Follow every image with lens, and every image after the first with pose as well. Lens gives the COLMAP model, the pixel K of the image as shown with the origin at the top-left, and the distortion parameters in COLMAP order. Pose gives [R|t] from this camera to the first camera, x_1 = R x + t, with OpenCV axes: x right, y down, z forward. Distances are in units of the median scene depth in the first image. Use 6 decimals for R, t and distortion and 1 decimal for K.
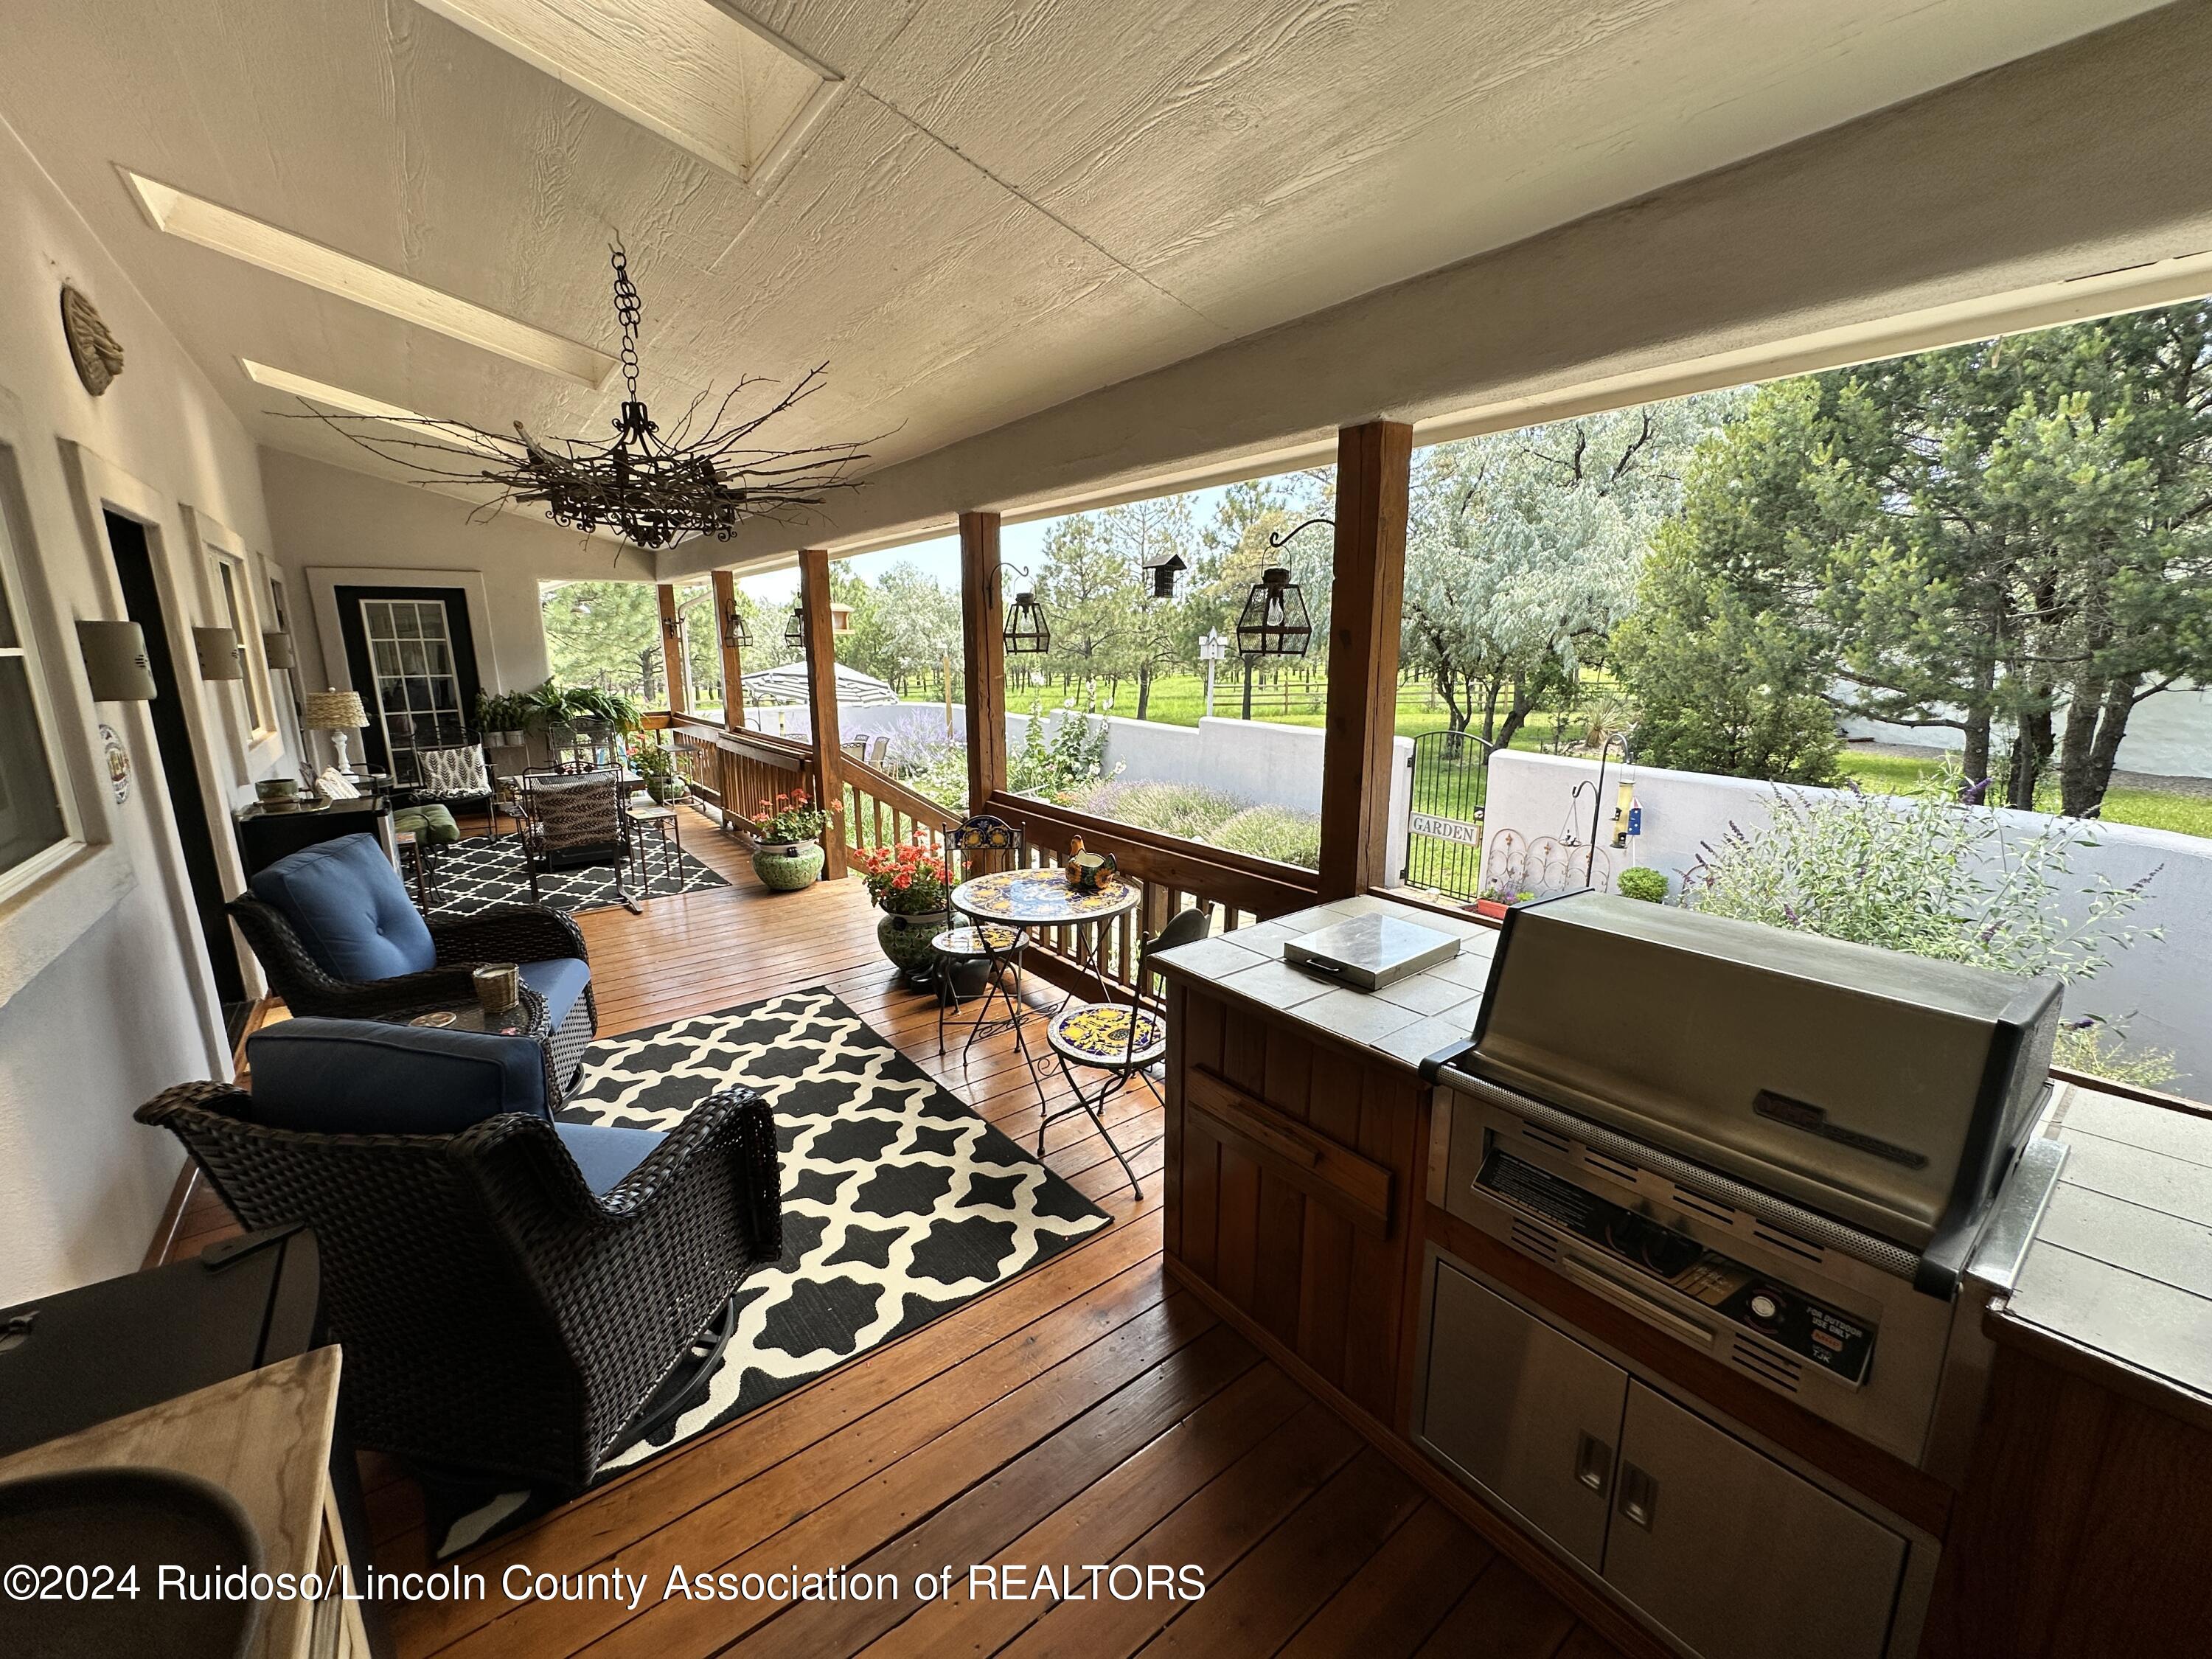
lens RADIAL K [[886.0, 0, 1103.8], [0, 886.0, 827.0], [0, 0, 1]] dist [-0.001181, 0.000102]
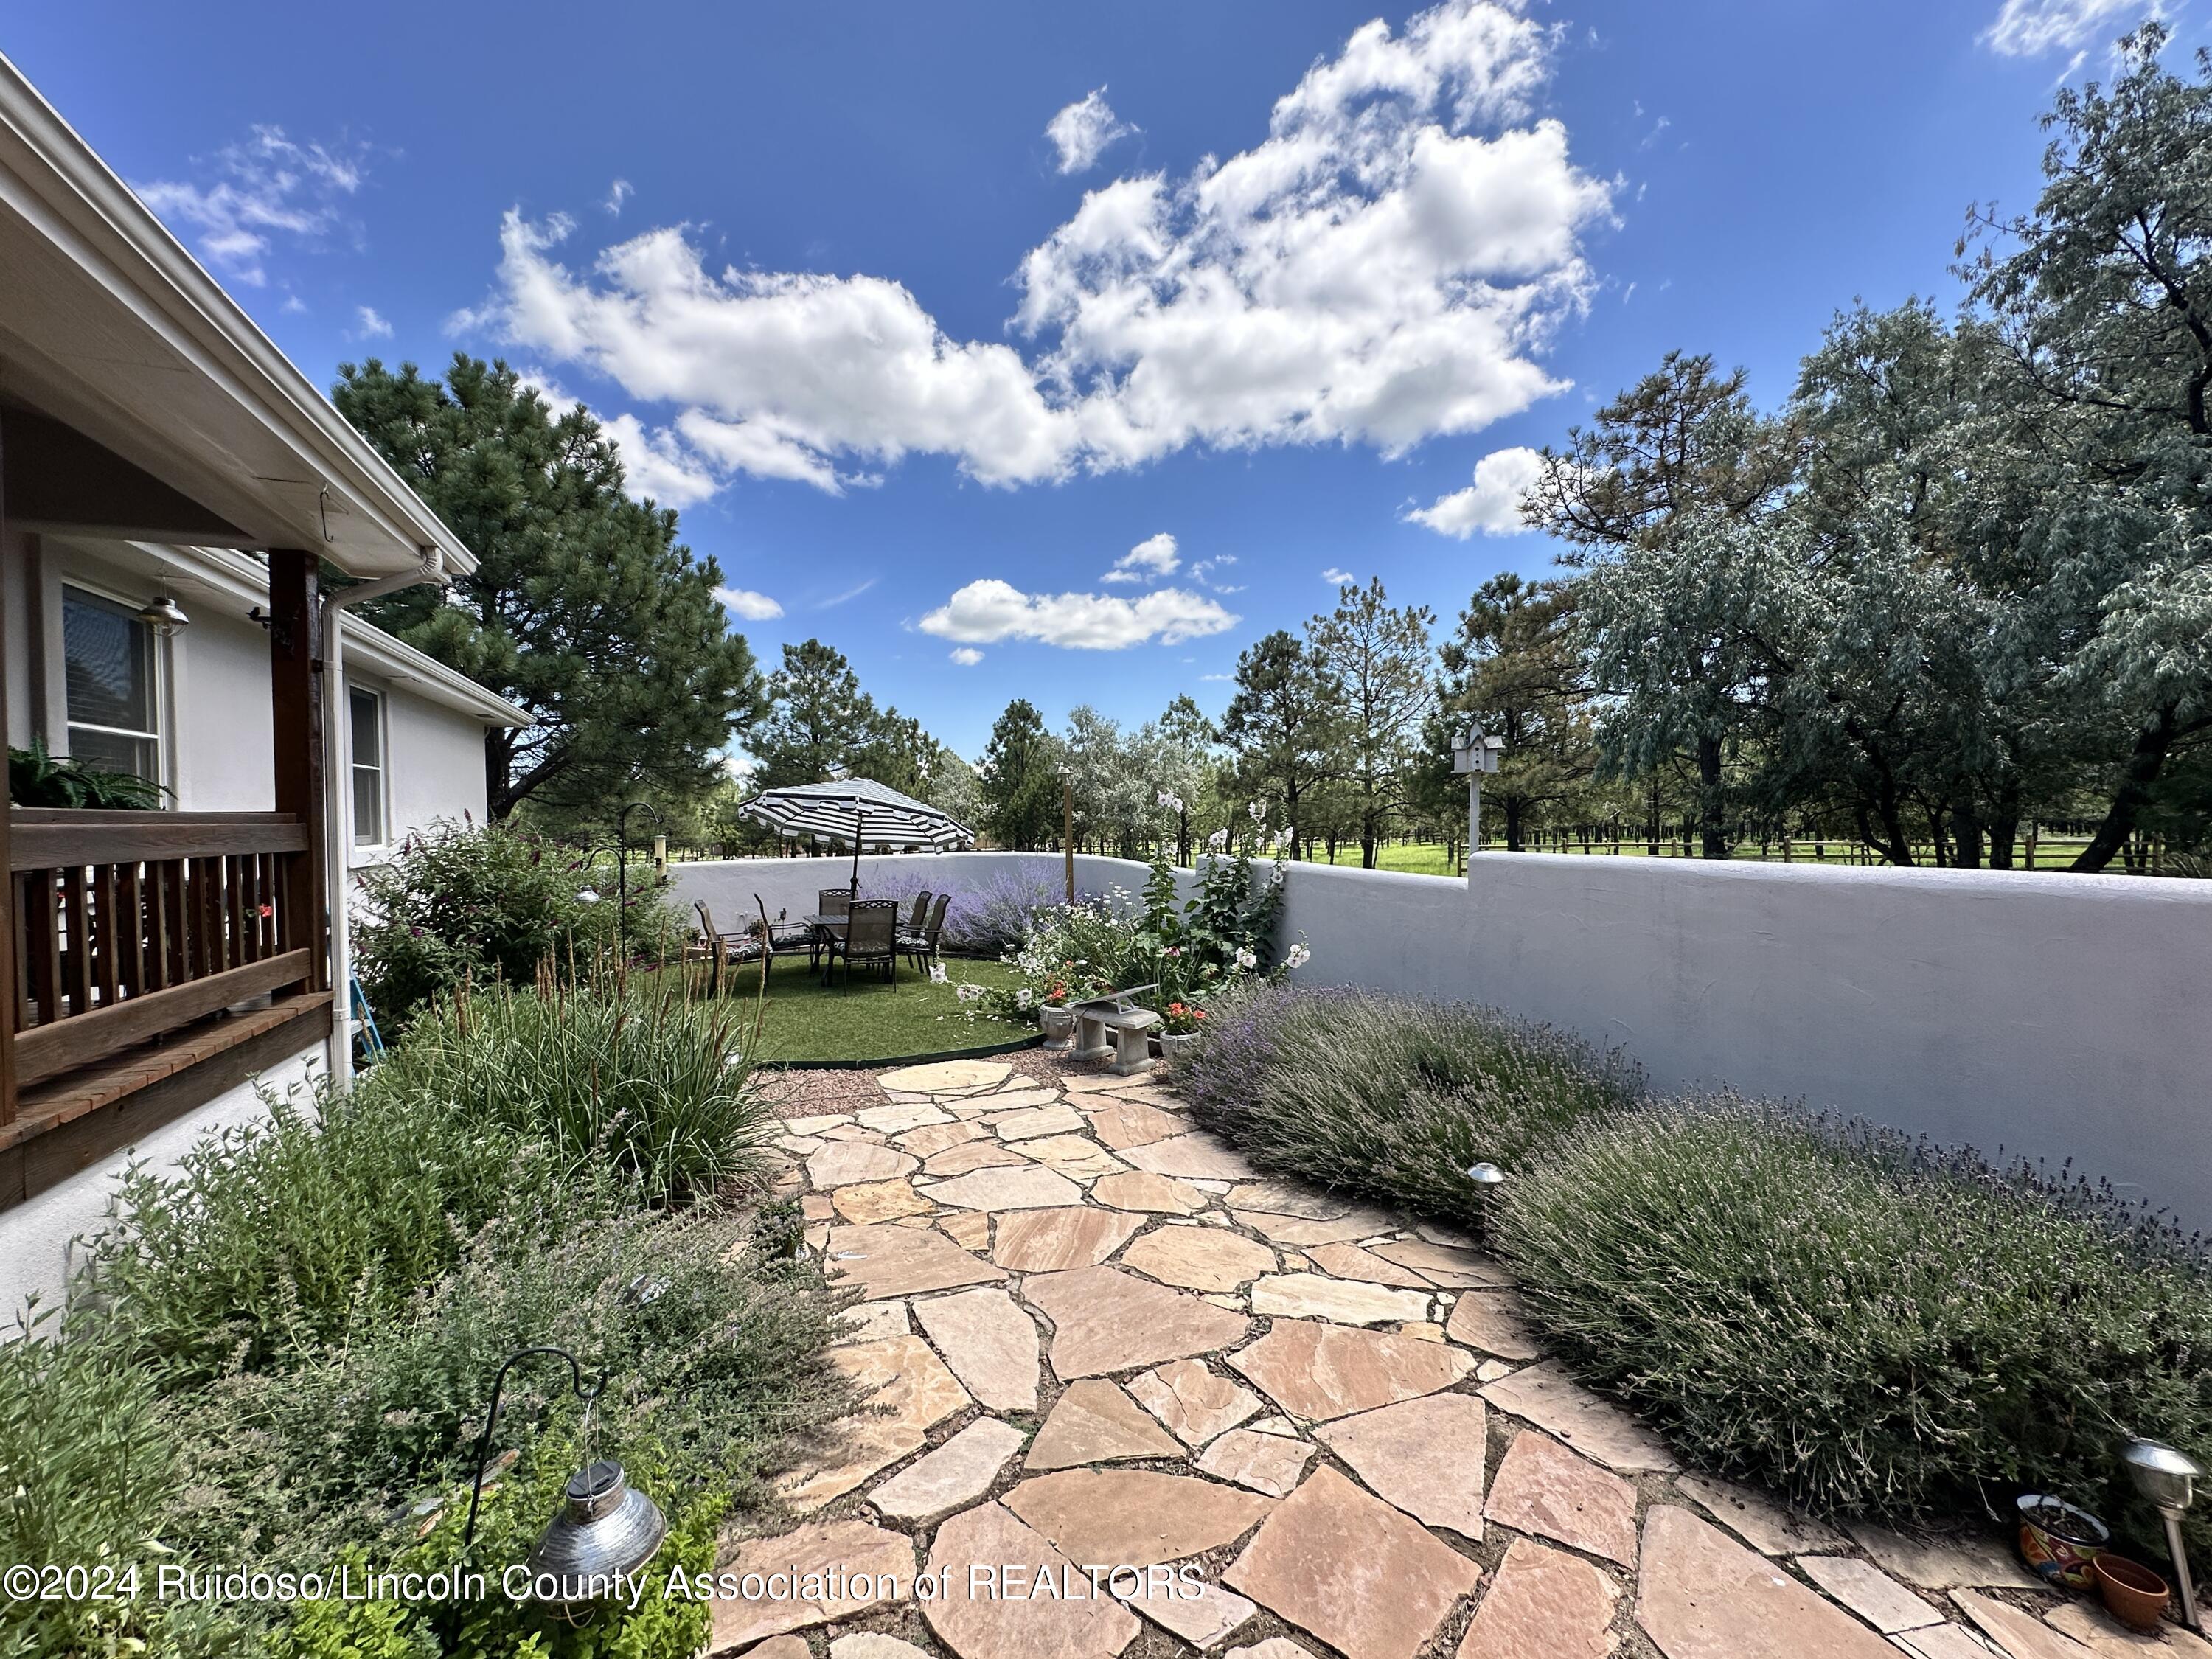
lens RADIAL K [[886.0, 0, 1104.2], [0, 886.0, 817.2], [0, 0, 1]] dist [-0.001181, 0.000102]
pose [[0.967844, -0.006743, -0.251462, 0.030641], [-0.045112, 0.978782, -0.199876, -0.030843], [0.247475, 0.204793, 0.947004, 0.383465]]
